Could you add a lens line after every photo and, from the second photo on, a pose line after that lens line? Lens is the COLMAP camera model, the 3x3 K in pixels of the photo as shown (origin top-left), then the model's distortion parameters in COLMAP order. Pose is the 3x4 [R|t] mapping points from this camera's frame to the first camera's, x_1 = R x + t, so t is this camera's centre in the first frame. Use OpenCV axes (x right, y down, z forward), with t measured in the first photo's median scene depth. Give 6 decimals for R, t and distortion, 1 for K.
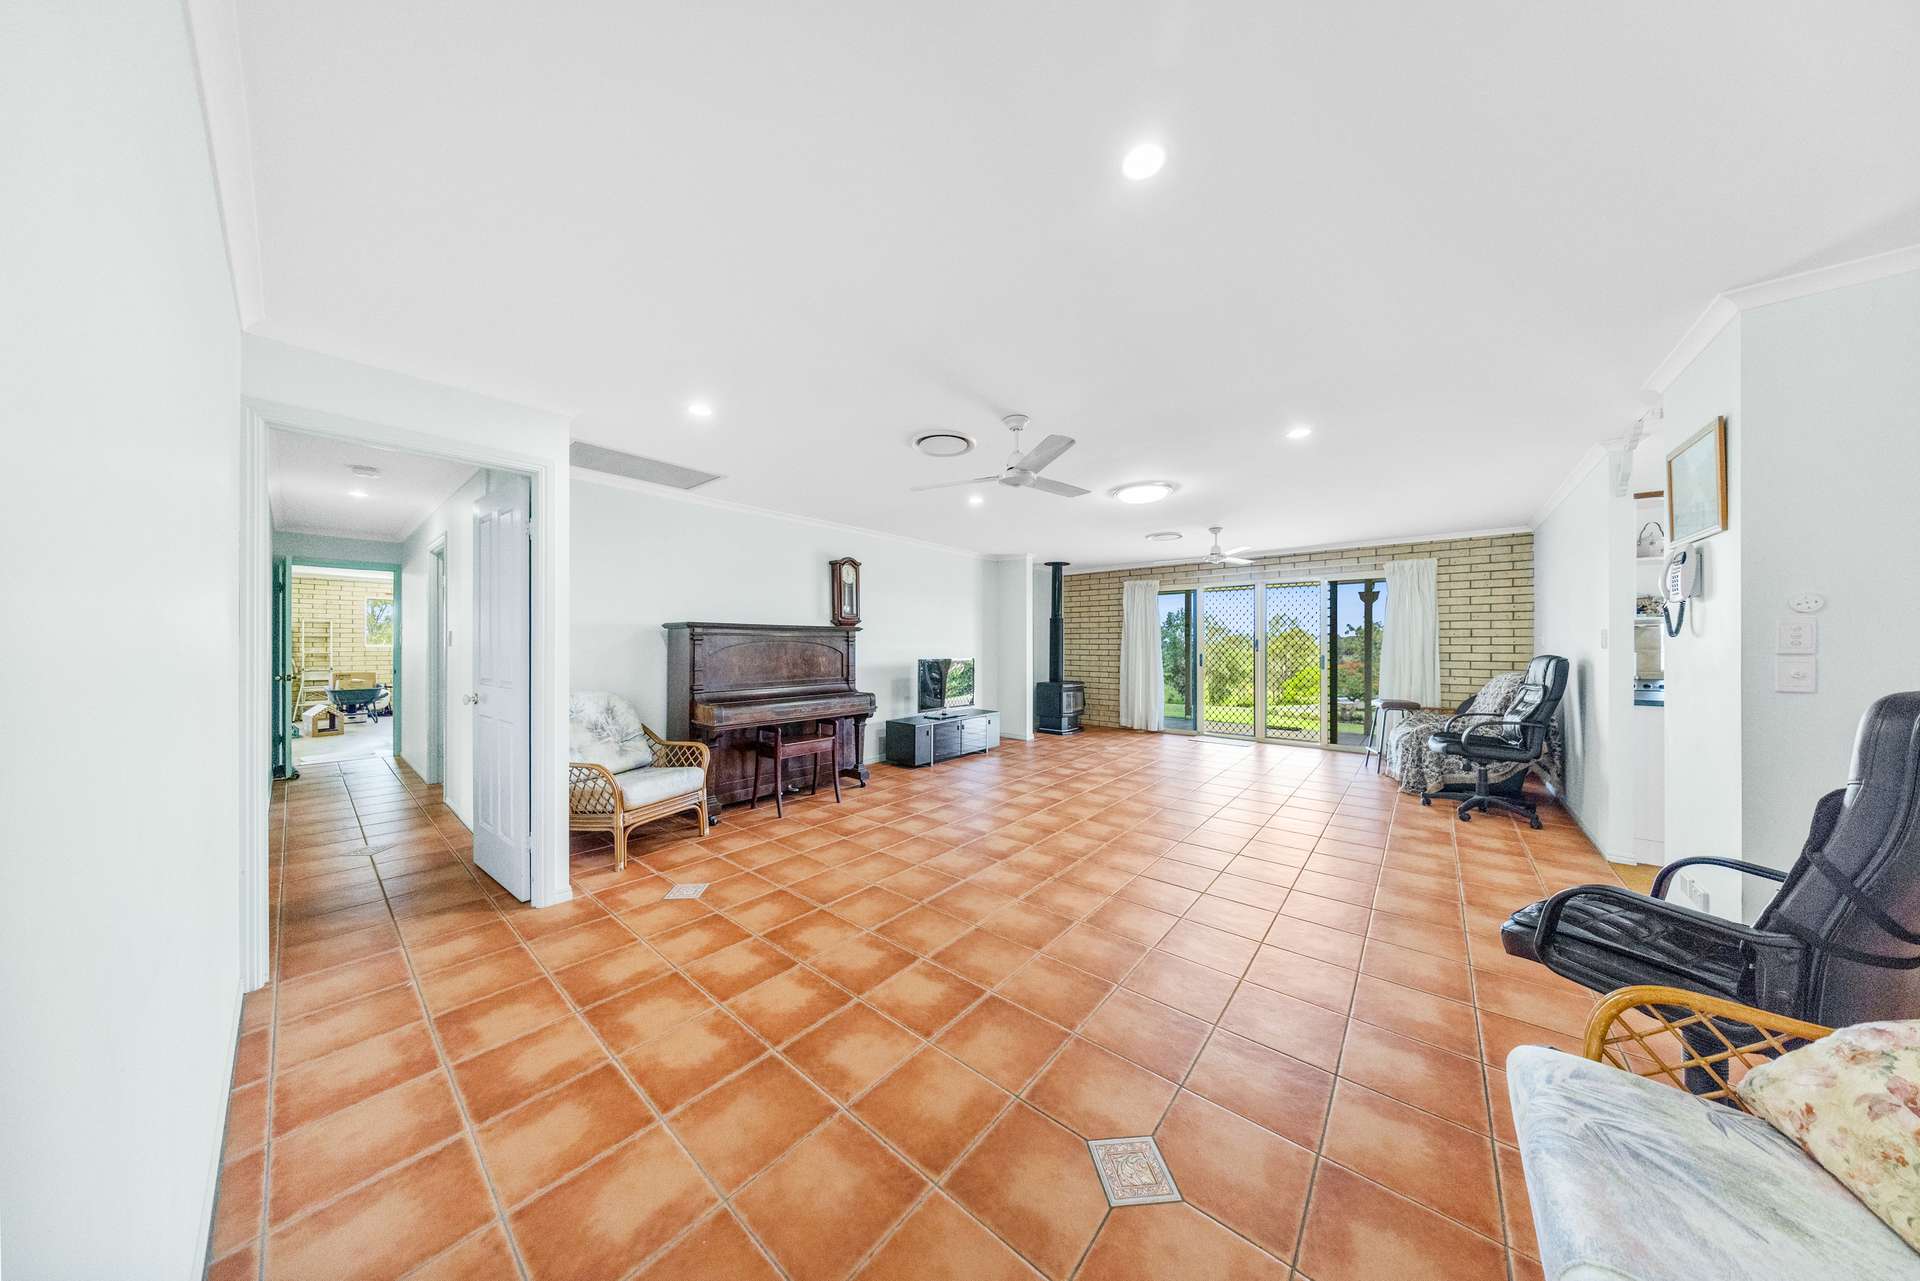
lens RADIAL K [[554.5, 0, 941.1], [0, 554.5, 639.5], [0, 0, 1]] dist [-0.004862, 0.000086]
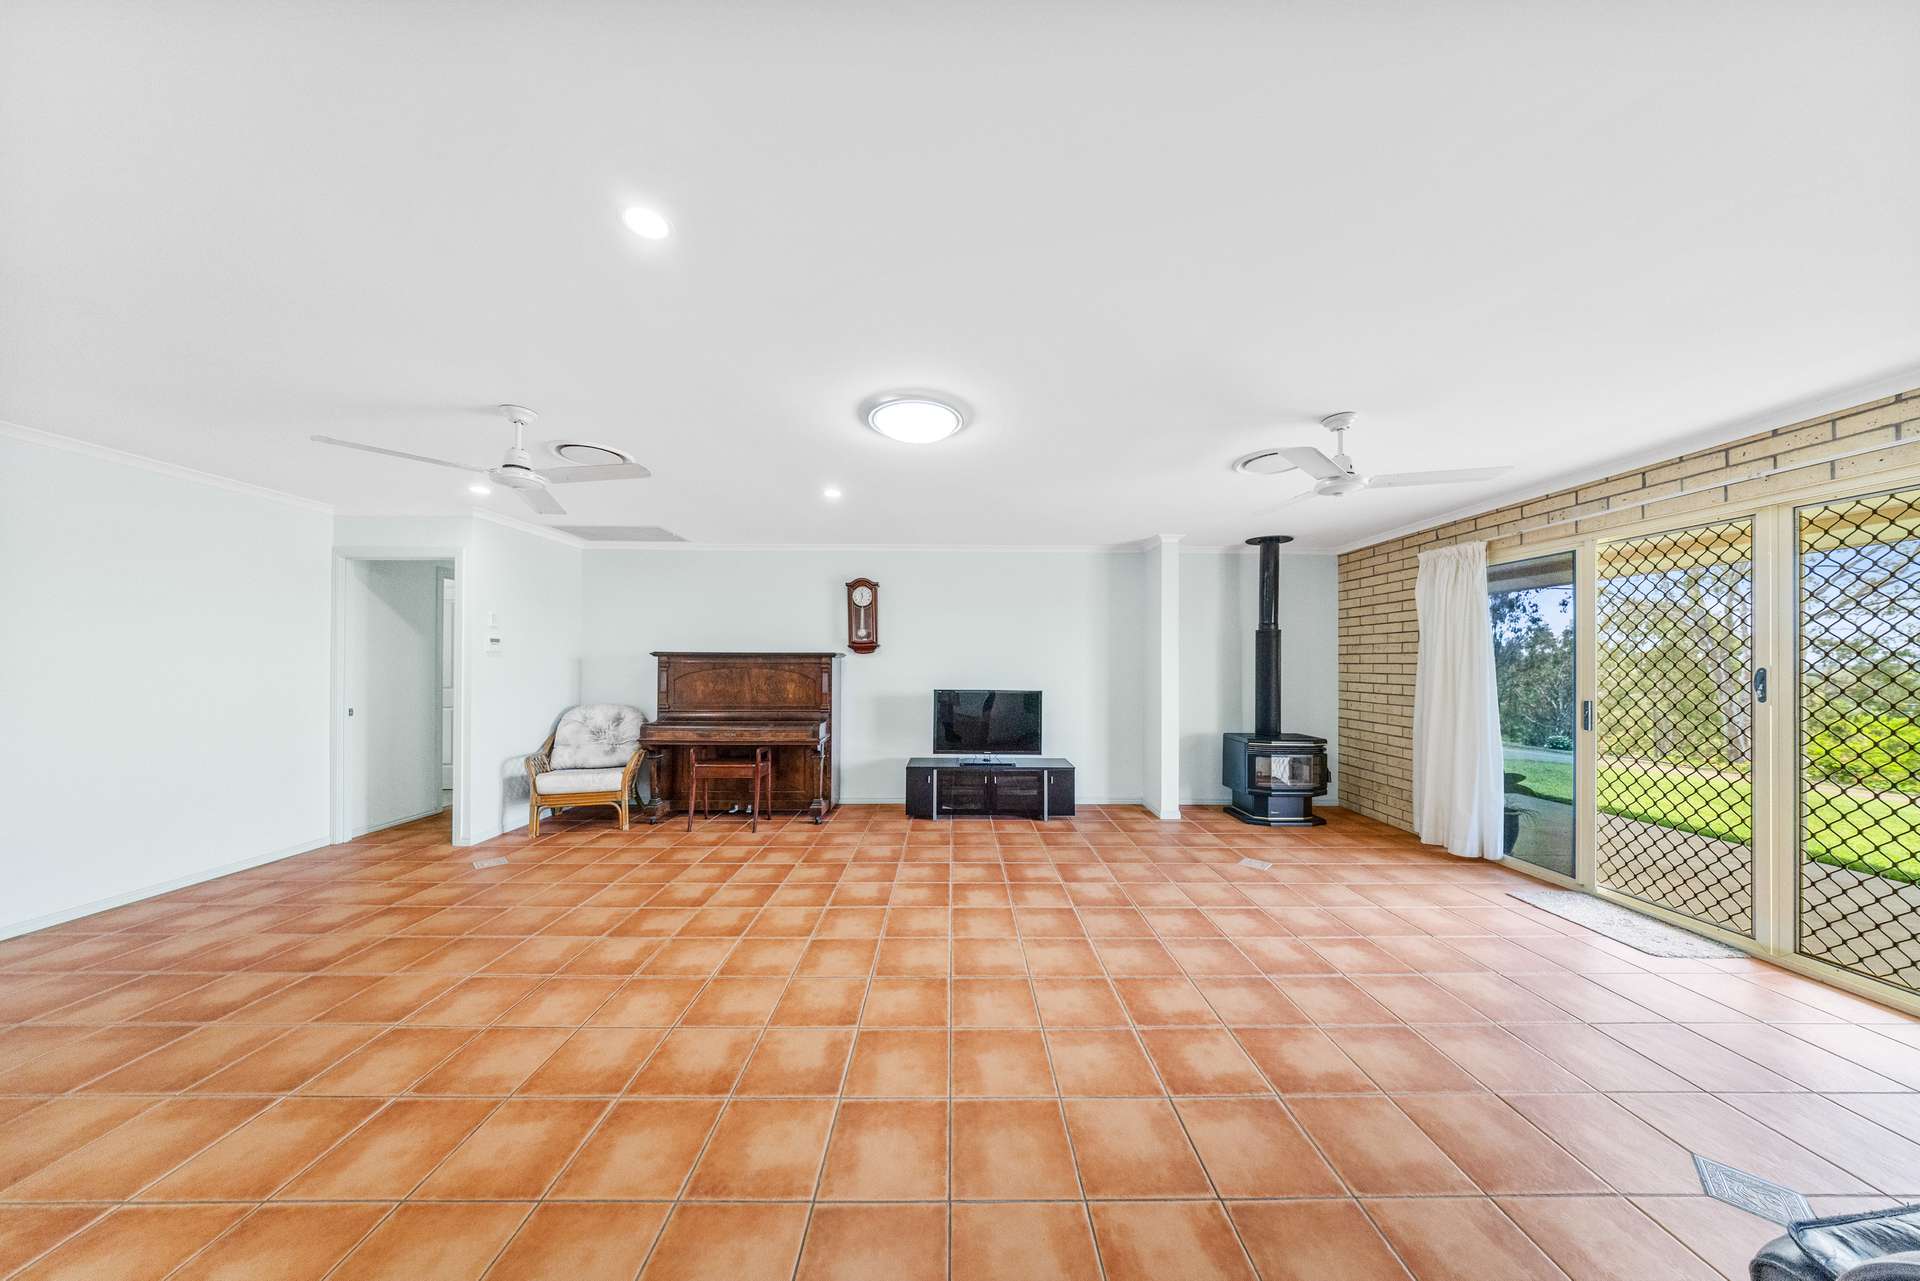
lens RADIAL K [[554.5, 0, 950.1], [0, 554.5, 656.7], [0, 0, 1]] dist [-0.004862, 0.000086]
pose [[0.660183, -0.007416, -0.751068, 0.639479], [0.002163, 0.999966, -0.007973, -0.007079], [0.751102, 0.003640, 0.660177, 0.498944]]
